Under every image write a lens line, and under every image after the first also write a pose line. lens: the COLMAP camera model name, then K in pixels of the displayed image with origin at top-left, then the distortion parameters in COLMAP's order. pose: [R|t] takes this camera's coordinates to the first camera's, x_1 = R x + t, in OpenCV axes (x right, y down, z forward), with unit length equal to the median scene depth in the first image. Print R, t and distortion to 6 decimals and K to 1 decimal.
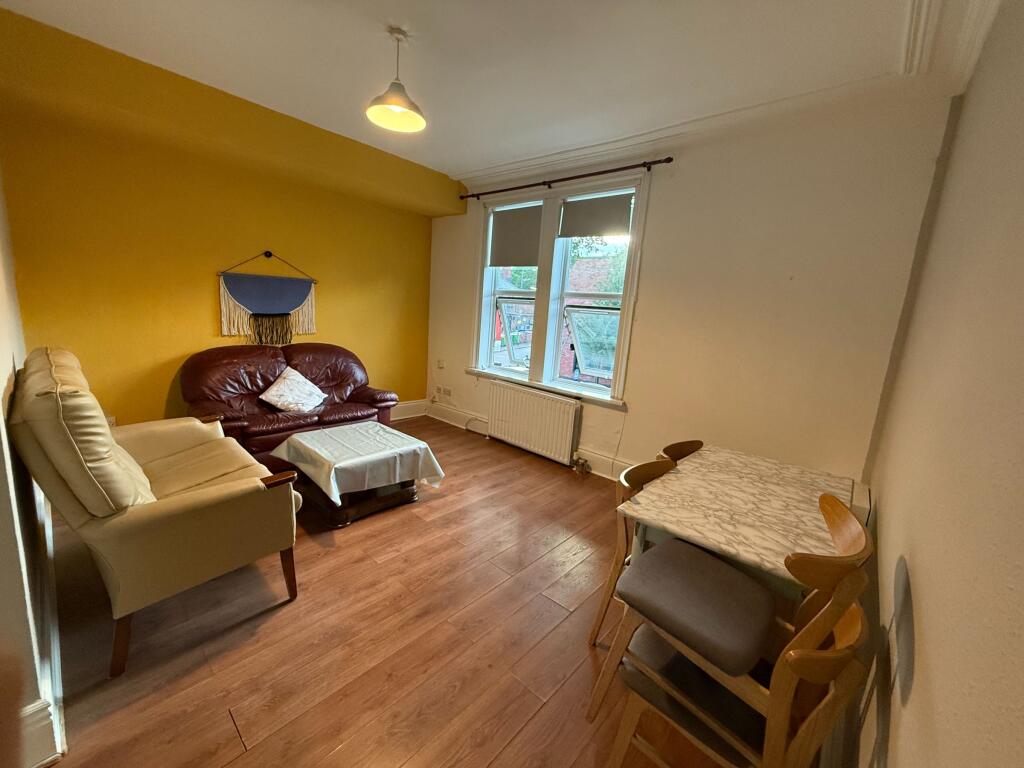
lens RADIAL K [[407.7, 0, 509.6], [0, 407.7, 382.0], [0, 0, 1]] dist [0.000058, 0.000193]
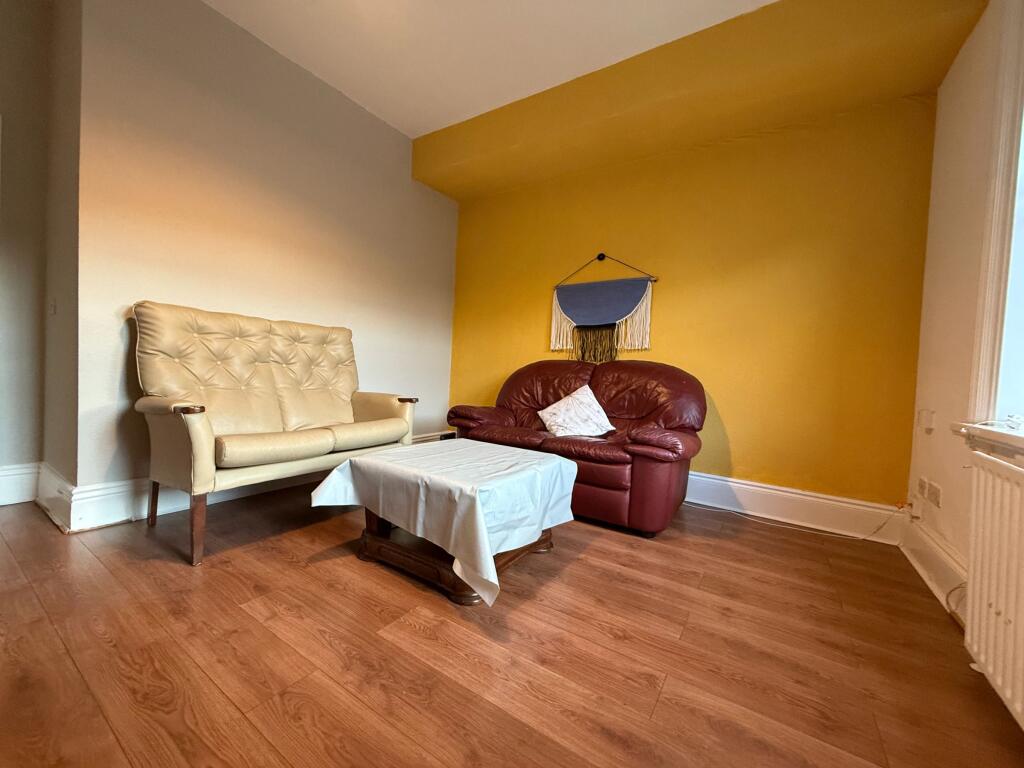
lens RADIAL K [[407.7, 0, 509.6], [0, 407.7, 382.0], [0, 0, 1]] dist [0.000058, 0.000193]
pose [[0.148541, -0.035582, -0.988266, 0.232388], [-0.210908, 0.975220, -0.066813, 0.044133], [0.966154, 0.218357, 0.137356, 0.791614]]
